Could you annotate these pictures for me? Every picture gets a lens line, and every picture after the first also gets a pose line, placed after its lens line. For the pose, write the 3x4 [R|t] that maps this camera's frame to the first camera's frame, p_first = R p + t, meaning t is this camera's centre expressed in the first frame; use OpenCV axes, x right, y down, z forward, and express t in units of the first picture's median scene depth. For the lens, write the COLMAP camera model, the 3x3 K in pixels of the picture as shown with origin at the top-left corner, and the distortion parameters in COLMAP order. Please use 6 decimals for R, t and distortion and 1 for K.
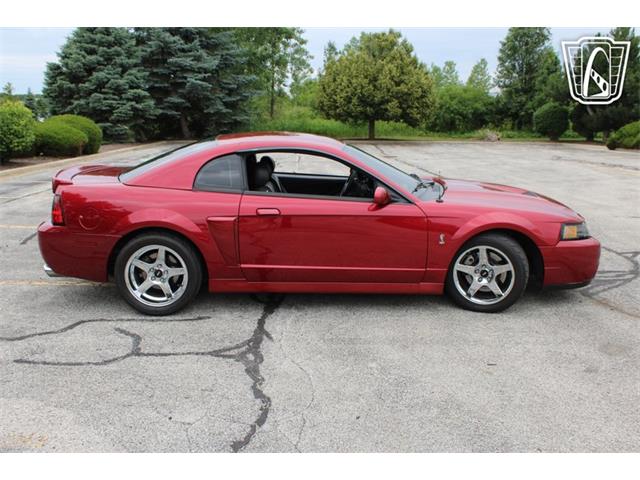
lens RADIAL K [[620.3, 0, 320.0], [0, 620.3, 240.0], [0, 0, 1]] dist [-0.110682, 0.009061]
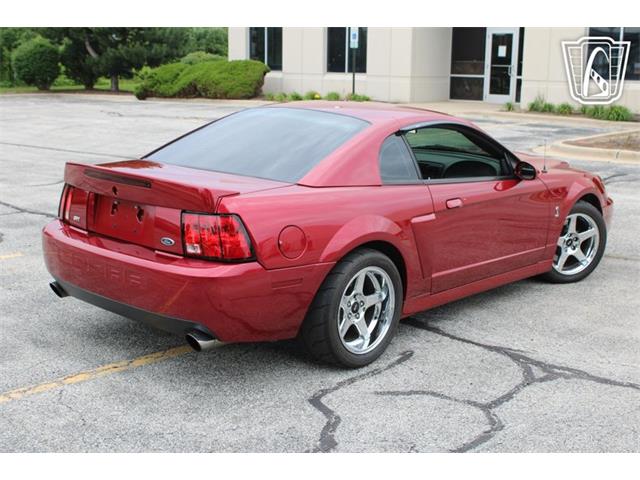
lens RADIAL K [[815.0, 0, 320.0], [0, 815.0, 240.0], [0, 0, 1]] dist [-0.047395, -0.011349]
pose [[0.722449, -0.139332, 0.677241, -0.899016], [0.123839, 0.989722, 0.071514, -0.091410], [-0.680244, 0.032204, 0.732278, 0.340764]]
